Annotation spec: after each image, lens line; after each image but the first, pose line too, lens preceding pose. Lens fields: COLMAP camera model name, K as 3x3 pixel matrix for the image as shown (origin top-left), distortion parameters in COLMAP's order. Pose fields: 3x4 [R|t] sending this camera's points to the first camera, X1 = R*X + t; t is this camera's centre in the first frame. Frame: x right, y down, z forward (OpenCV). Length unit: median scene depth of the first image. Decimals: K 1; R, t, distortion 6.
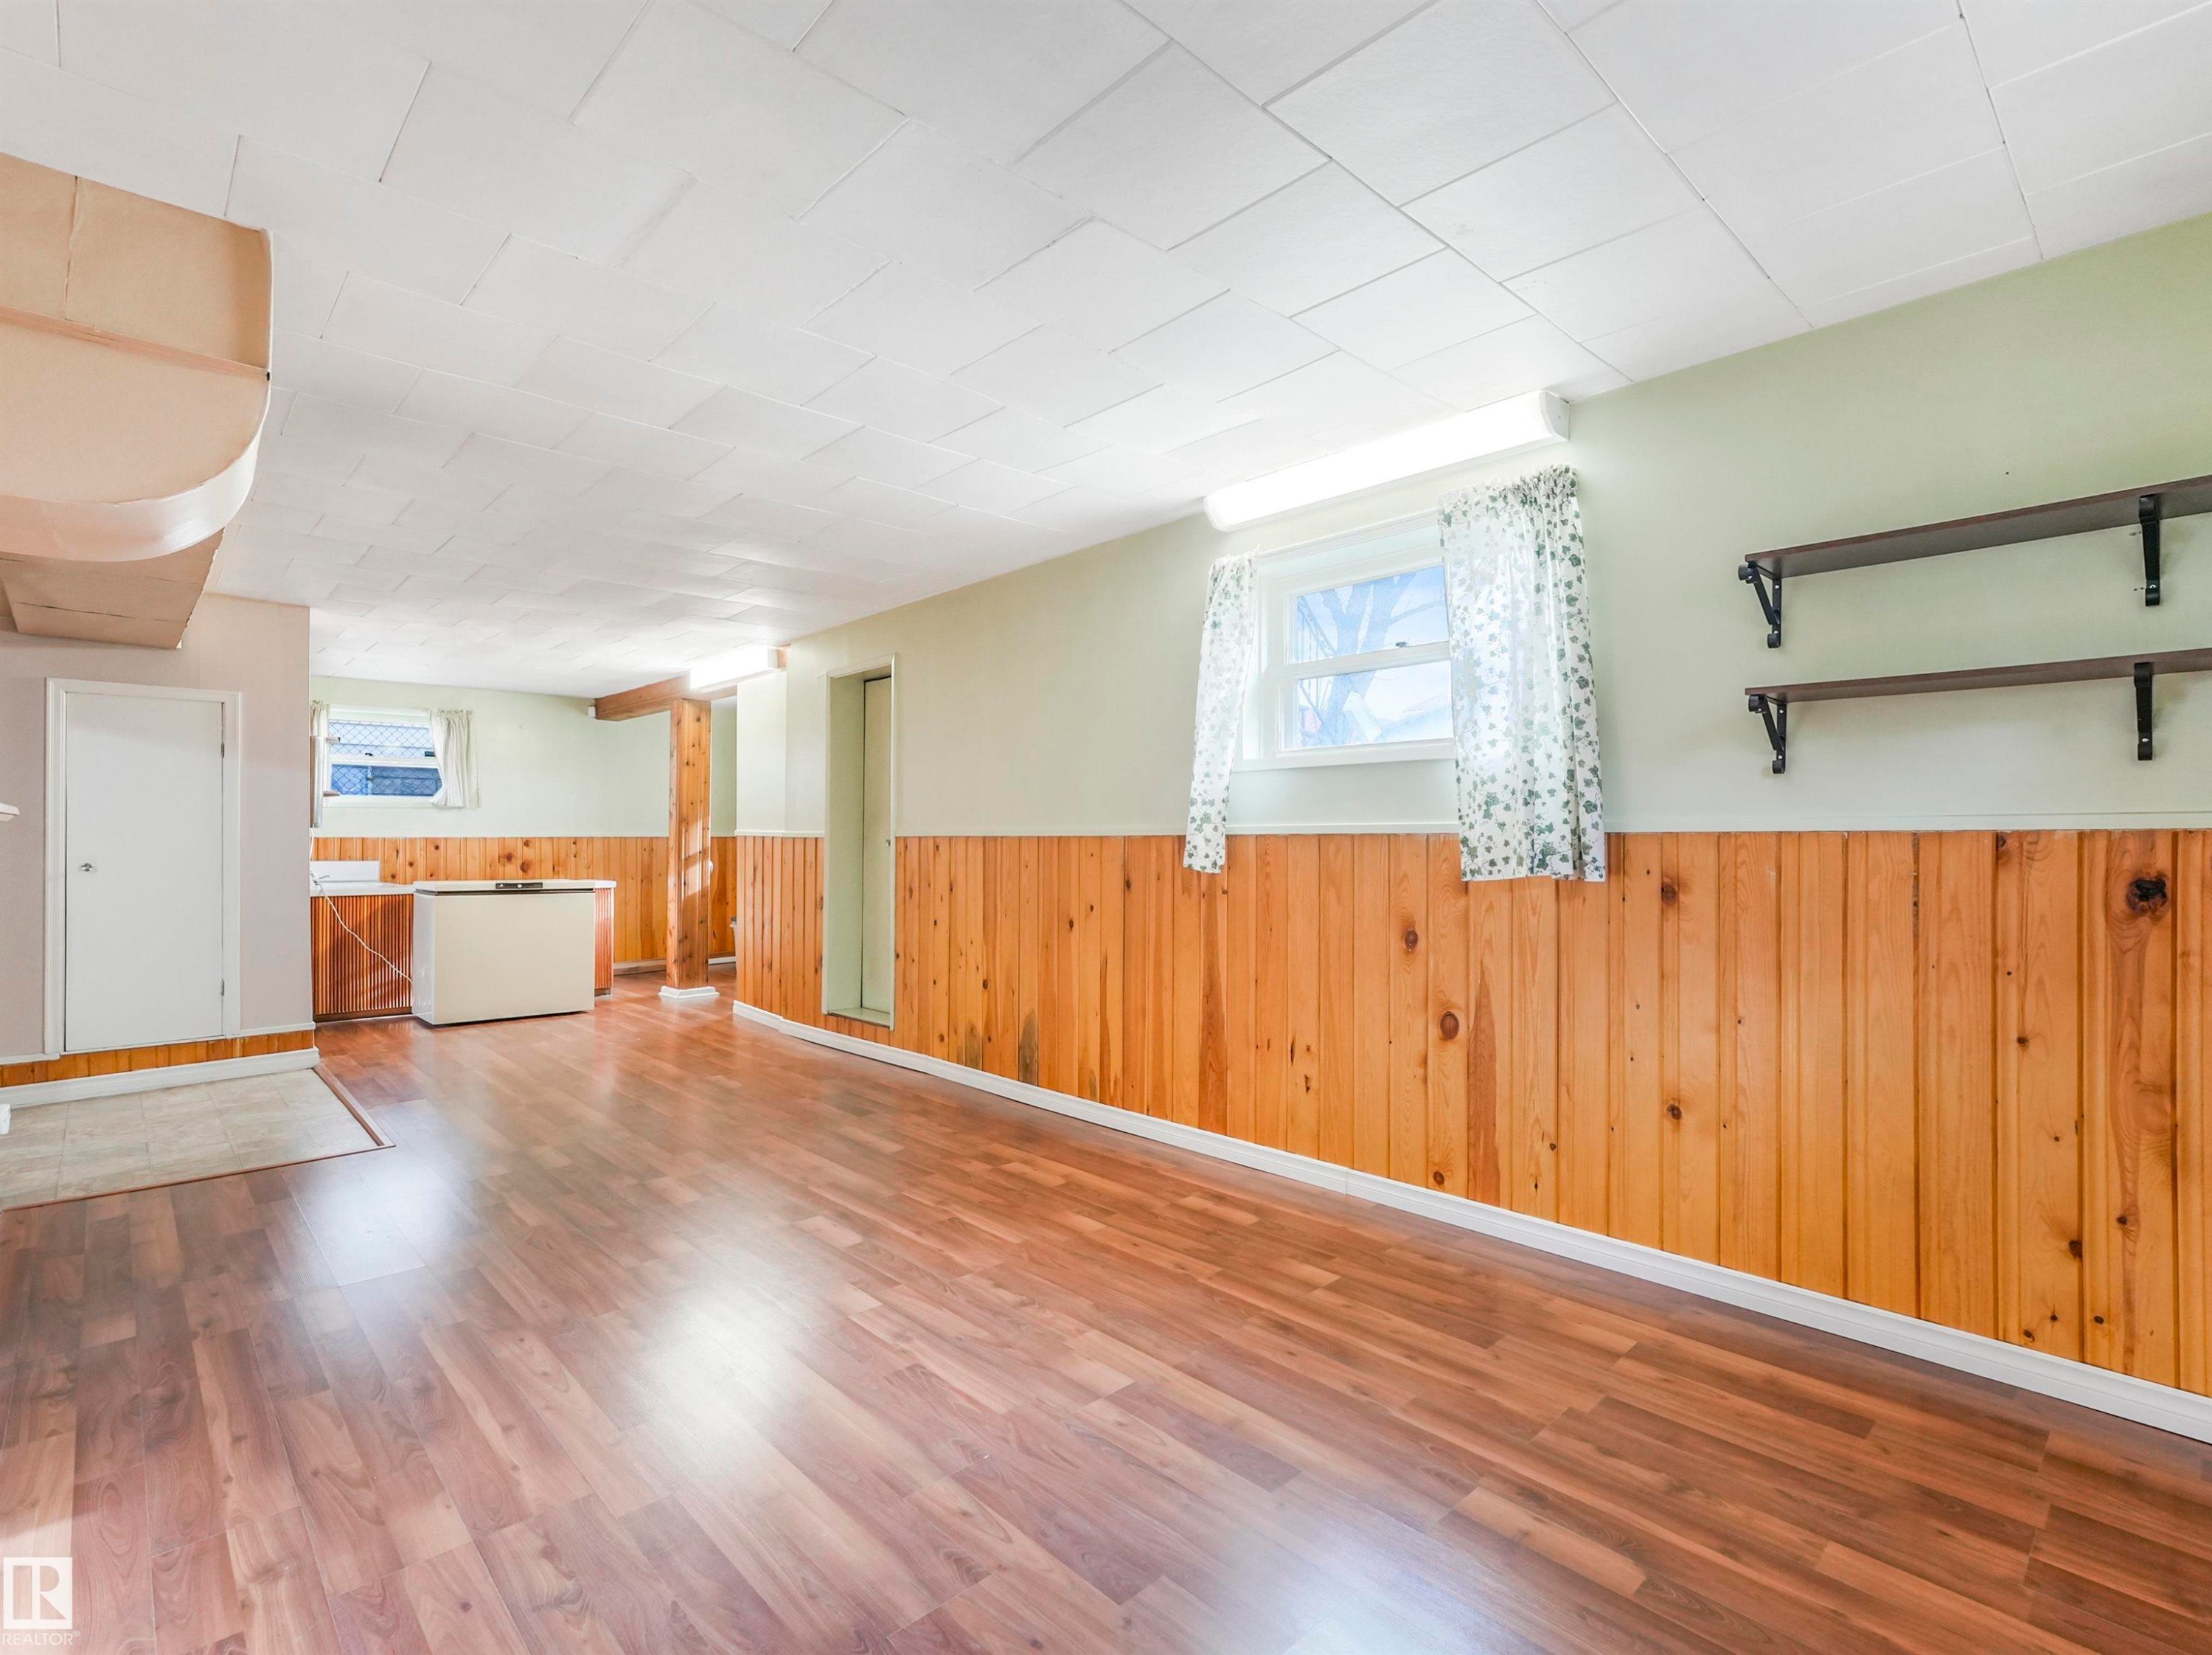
lens RADIAL K [[1015.5, 0, 1104.1], [0, 1015.5, 832.5], [0, 0, 1]] dist [-0.000763, 0.000419]
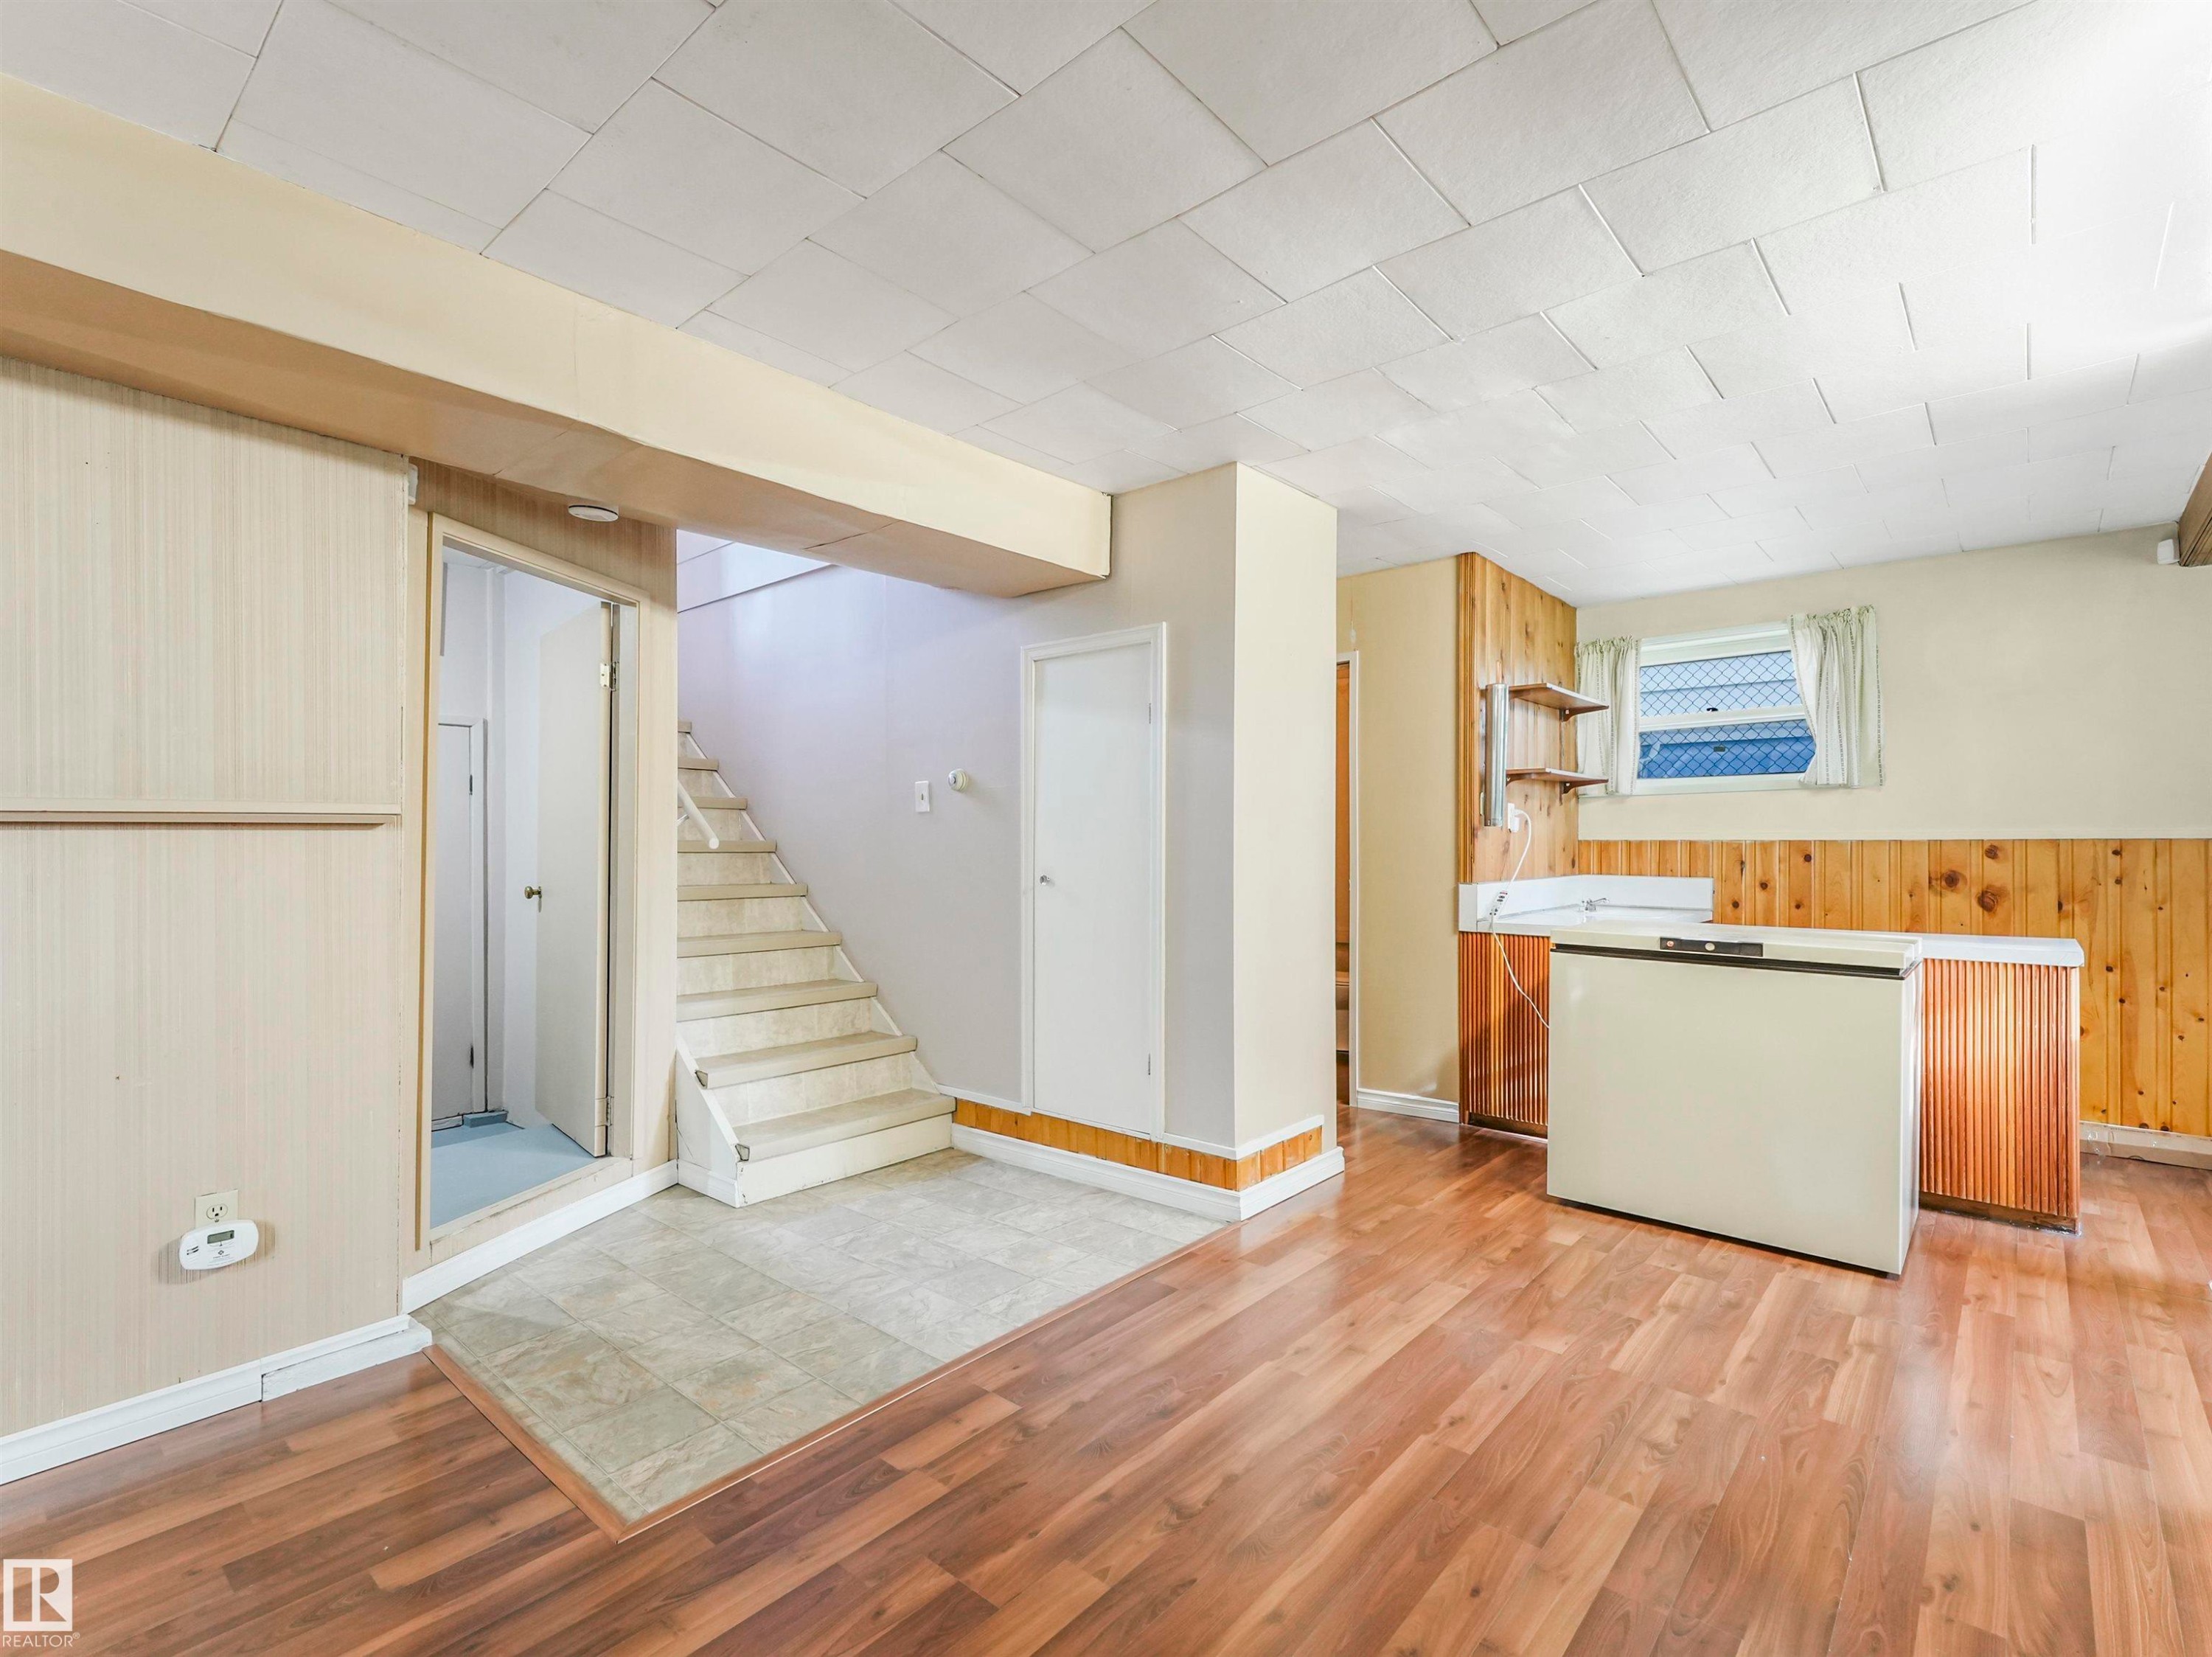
lens RADIAL K [[1015.5, 0, 1104.1], [0, 1015.5, 833.5], [0, 0, 1]] dist [-0.000763, 0.000419]
pose [[0.090014, -0.004041, -0.995932, -0.123352], [0.006589, 0.999972, -0.003462, 0.000452], [0.995919, -0.006251, 0.090038, 0.558905]]
